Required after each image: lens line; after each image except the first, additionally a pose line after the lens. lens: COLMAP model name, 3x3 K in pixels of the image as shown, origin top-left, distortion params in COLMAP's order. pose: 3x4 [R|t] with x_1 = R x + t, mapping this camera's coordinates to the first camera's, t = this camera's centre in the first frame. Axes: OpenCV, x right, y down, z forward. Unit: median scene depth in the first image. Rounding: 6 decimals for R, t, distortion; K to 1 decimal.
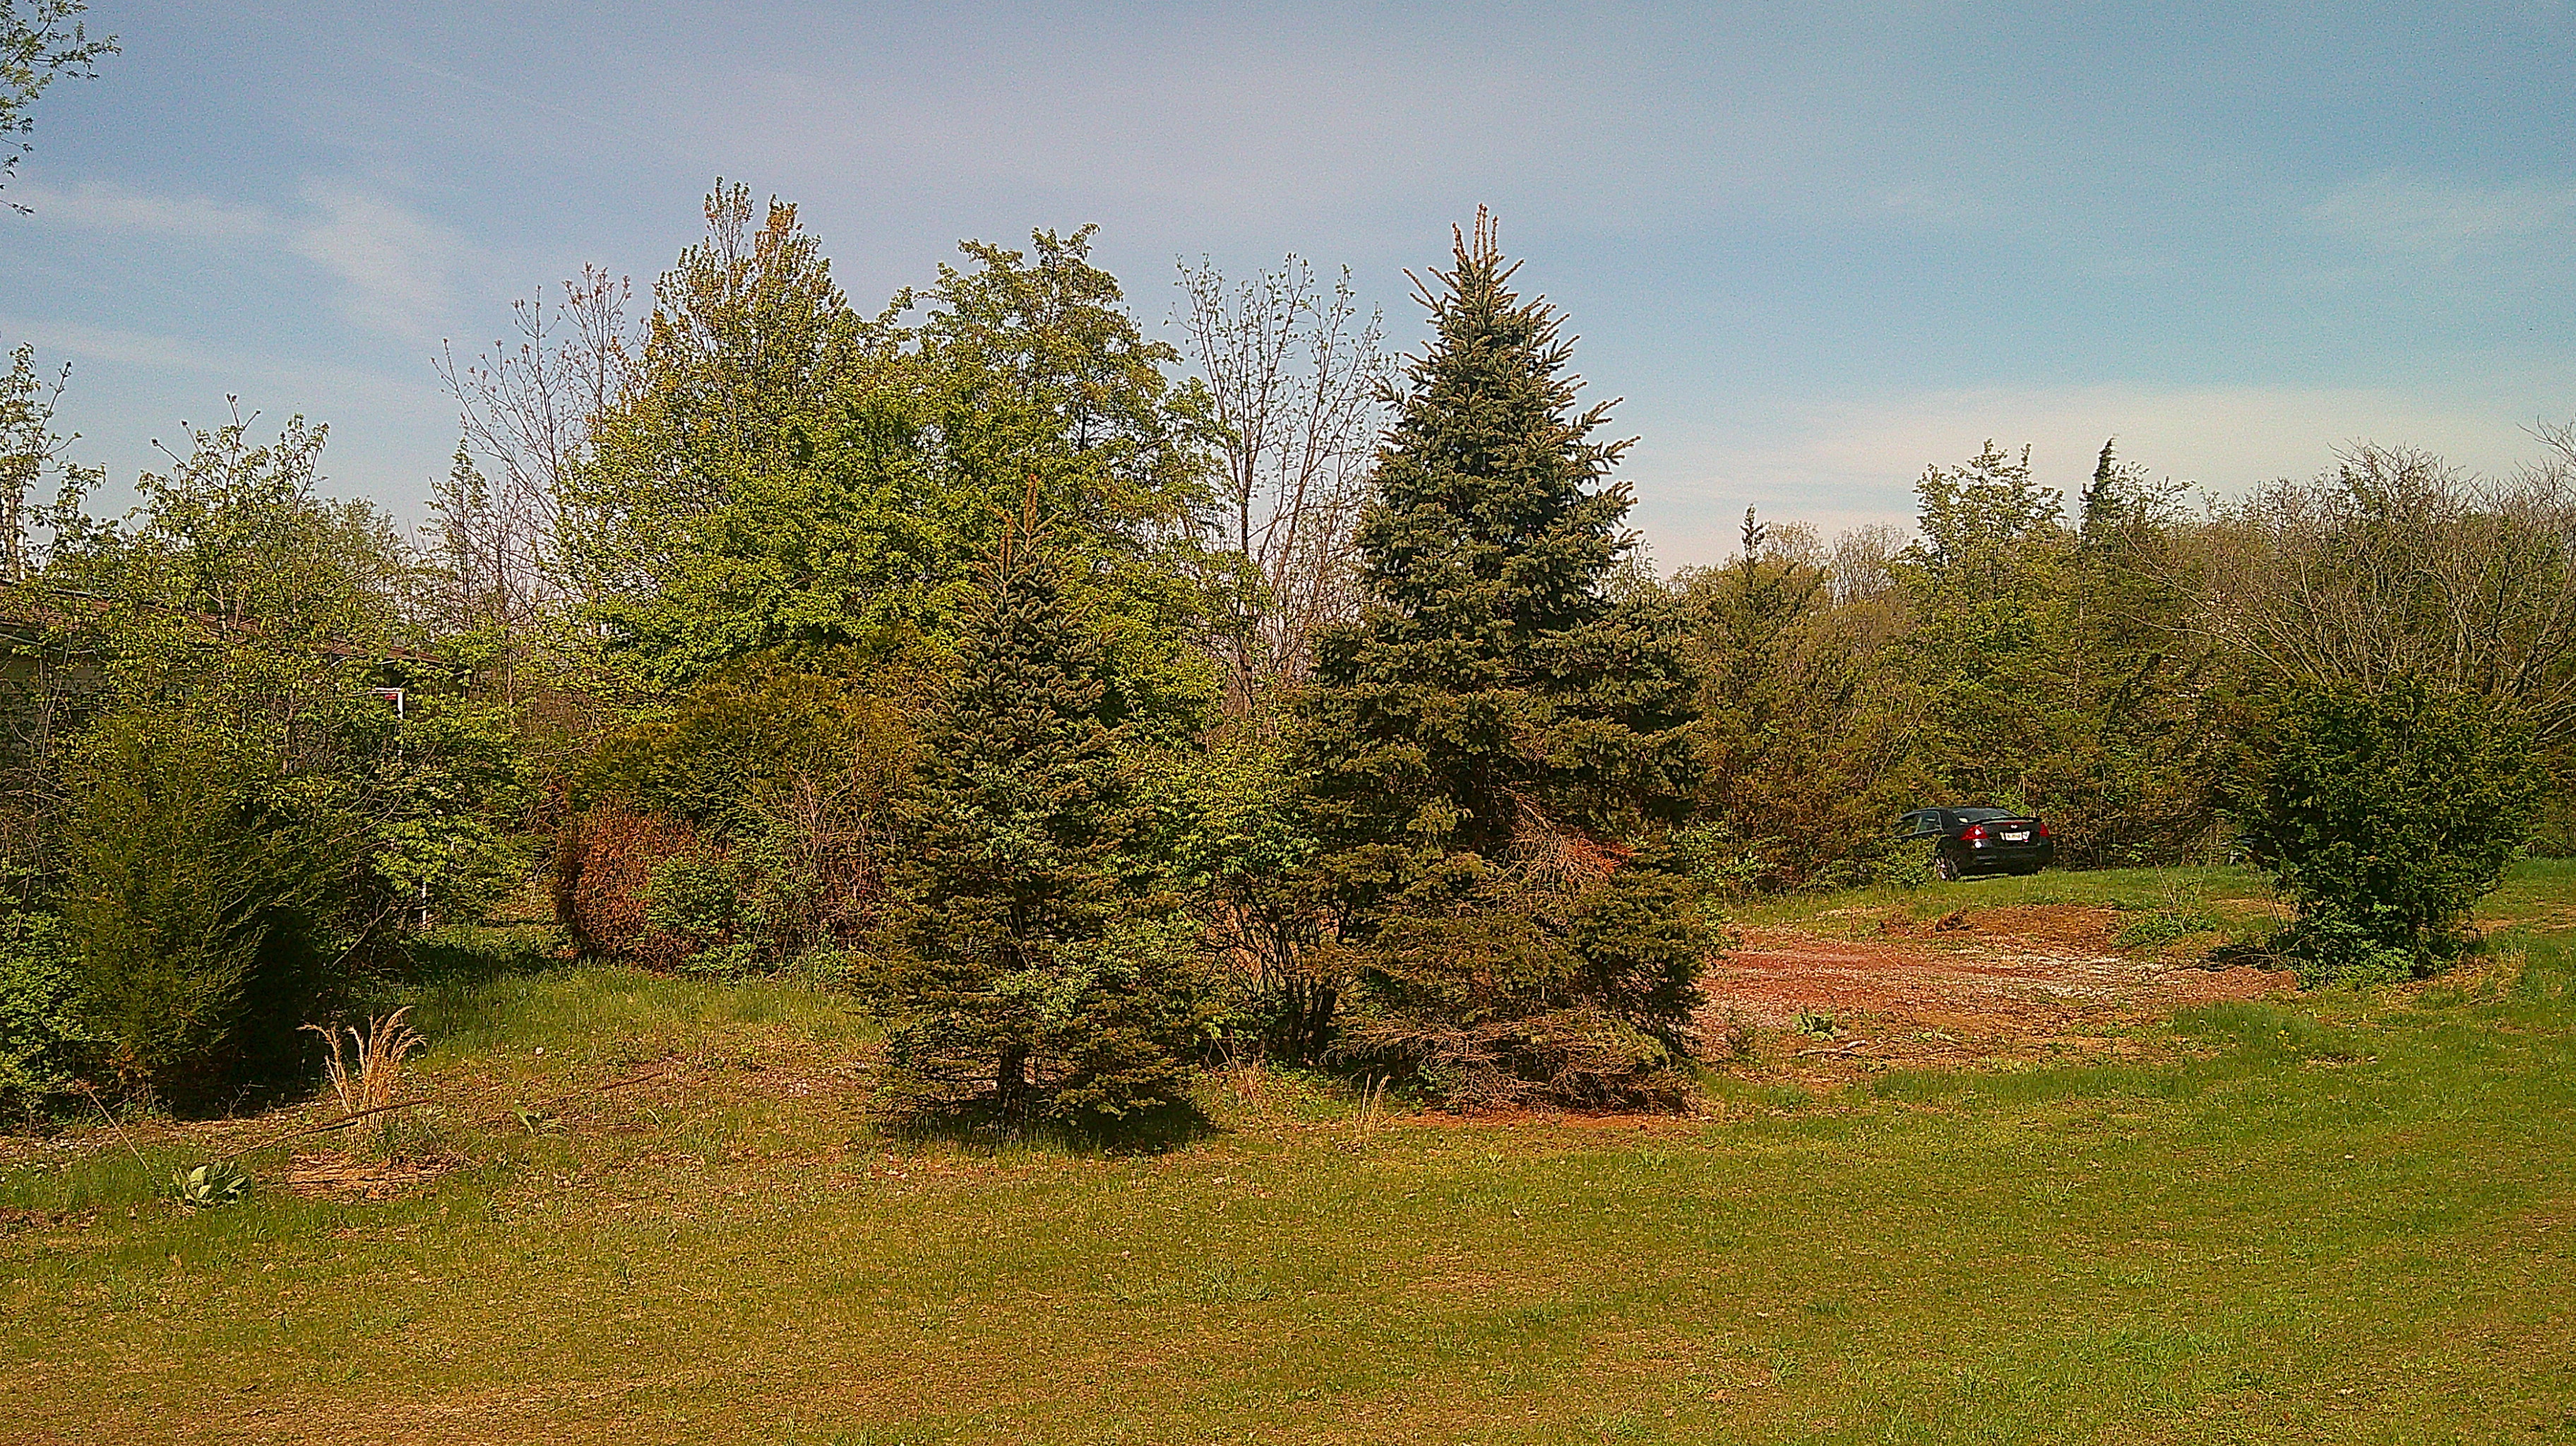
lens RADIAL K [[2300.6, 0, 1281.0], [0, 2300.6, 716.7], [0, 0, 1]] dist [0.113312, -0.328423]
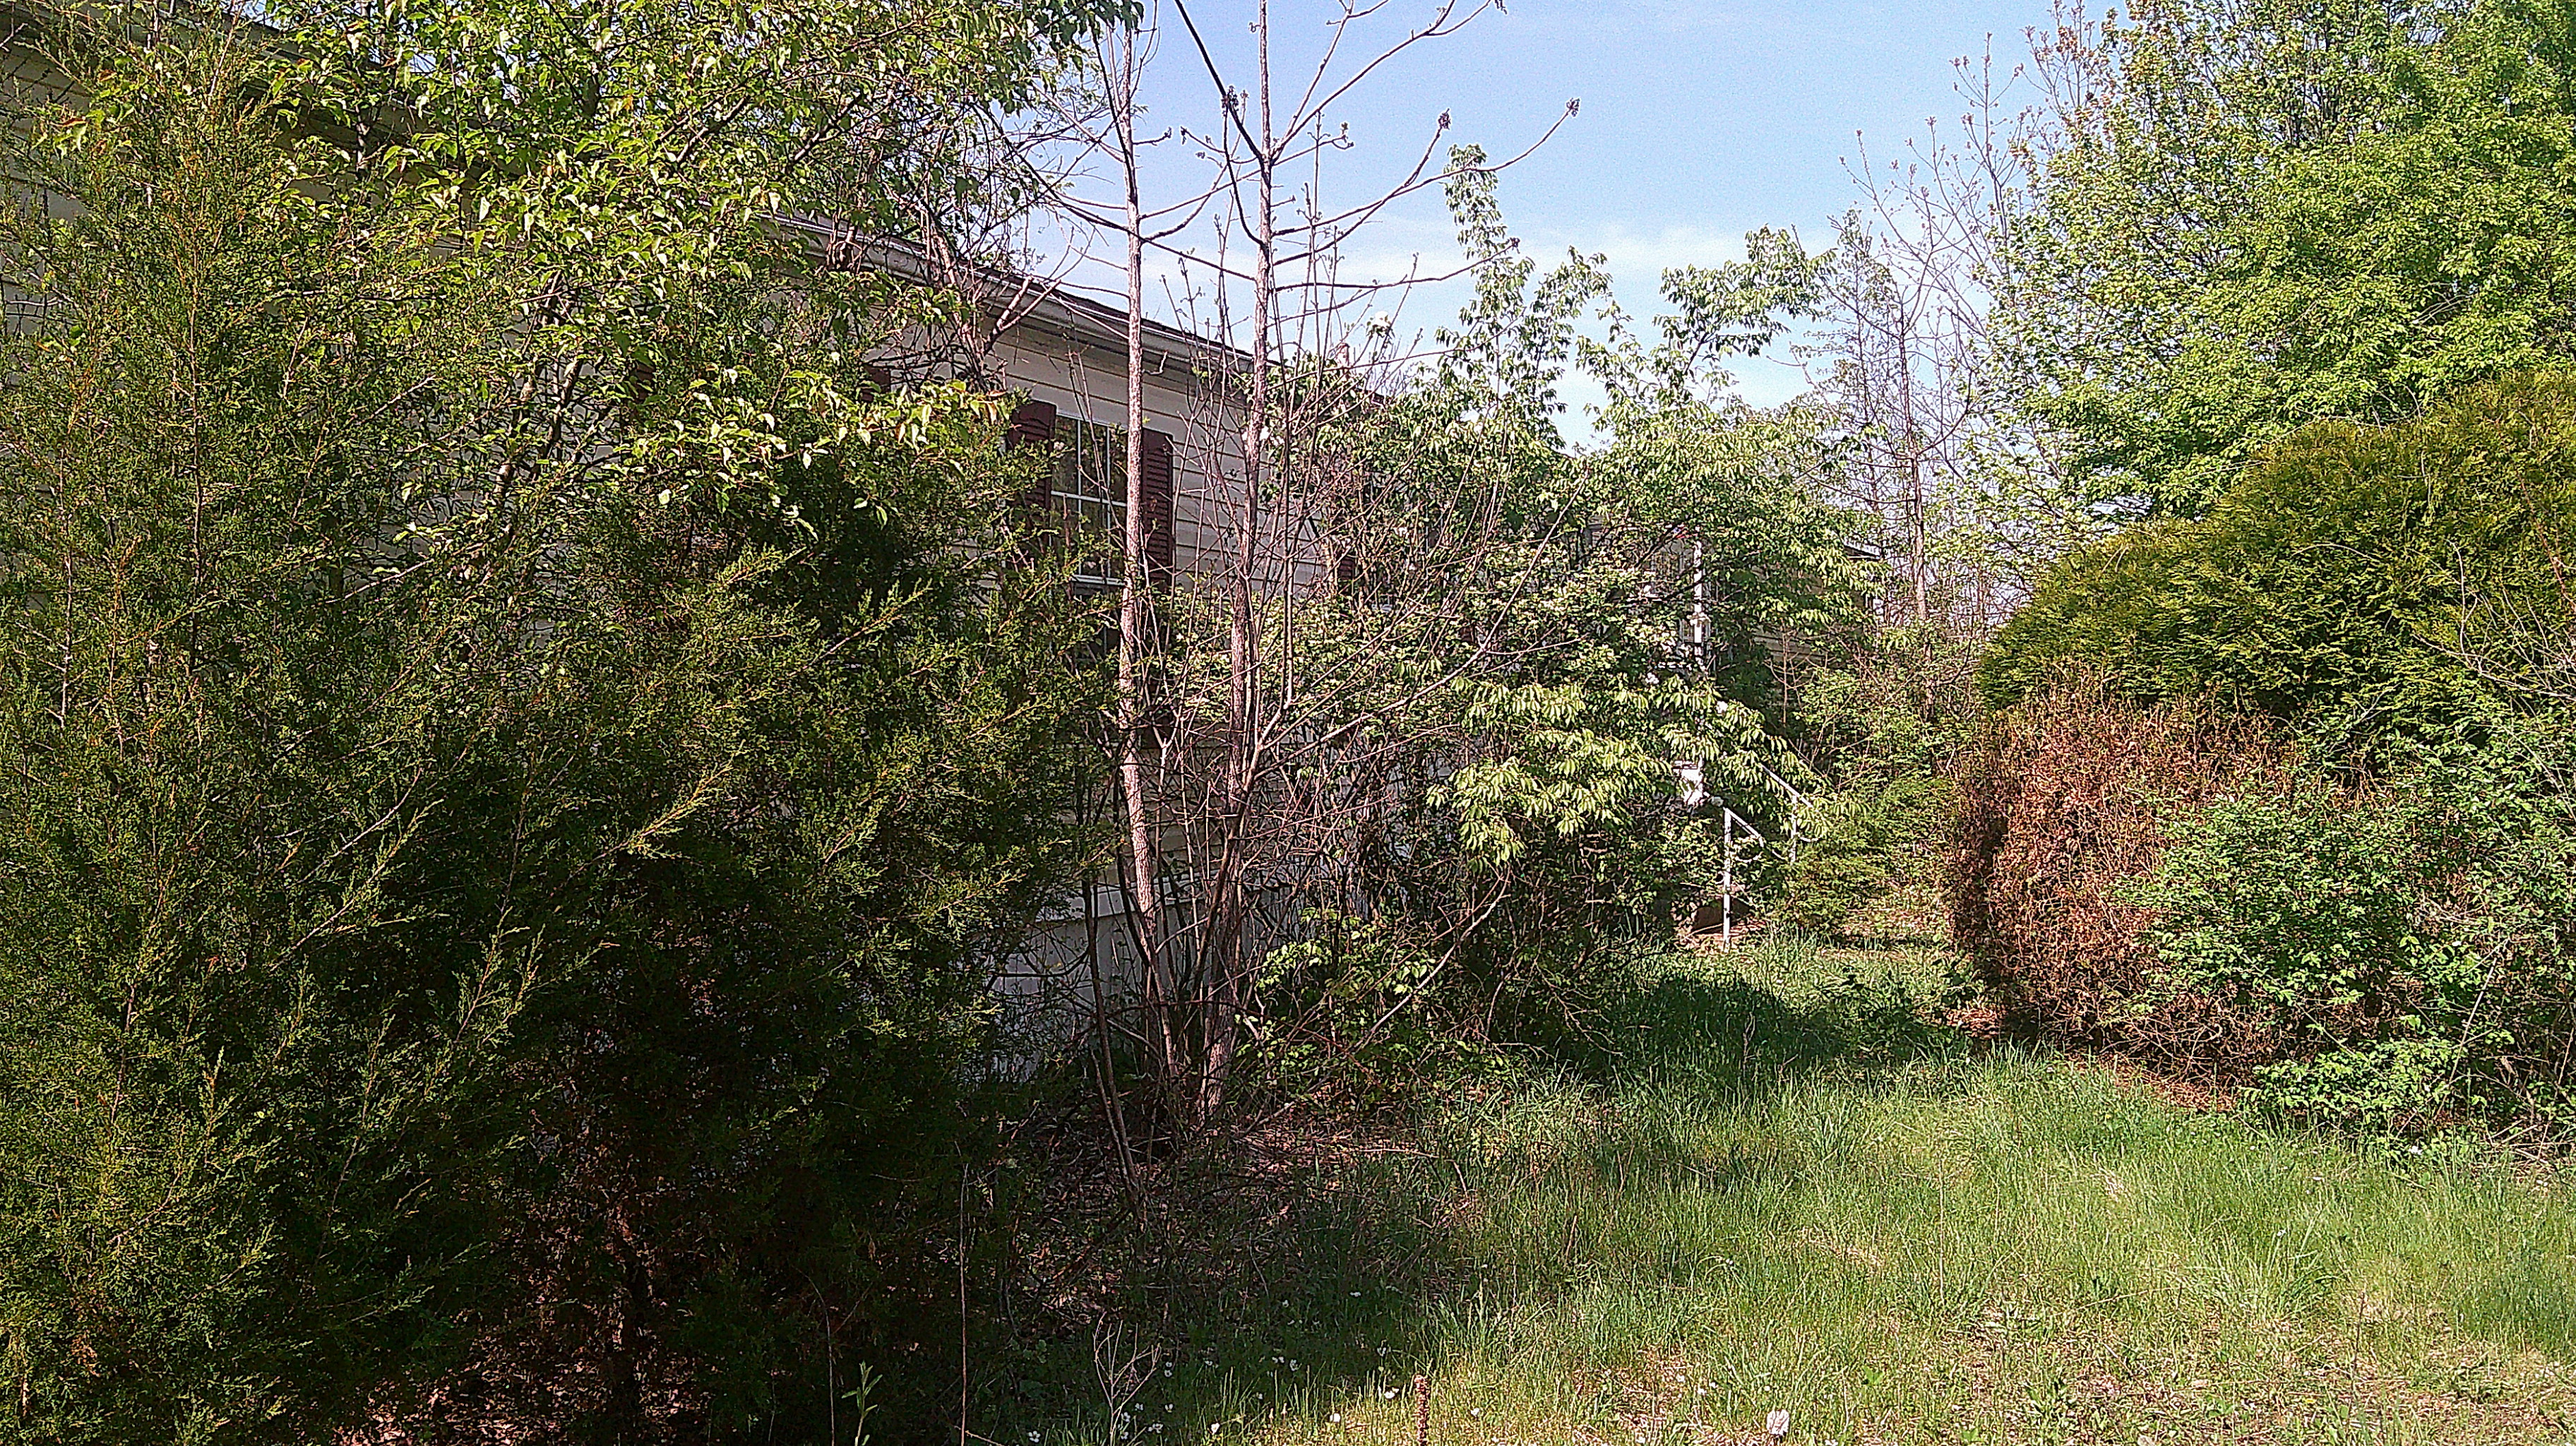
lens RADIAL K [[2375.9, 0, 1288.0], [0, 2375.9, 723.0], [0, 0, 1]] dist [0.117623, -0.503520]
pose [[0.820053, -0.001201, -0.572286, -0.156010], [0.003581, 0.999989, 0.003034, 0.043916], [0.572276, -0.004538, 0.820049, 0.560306]]
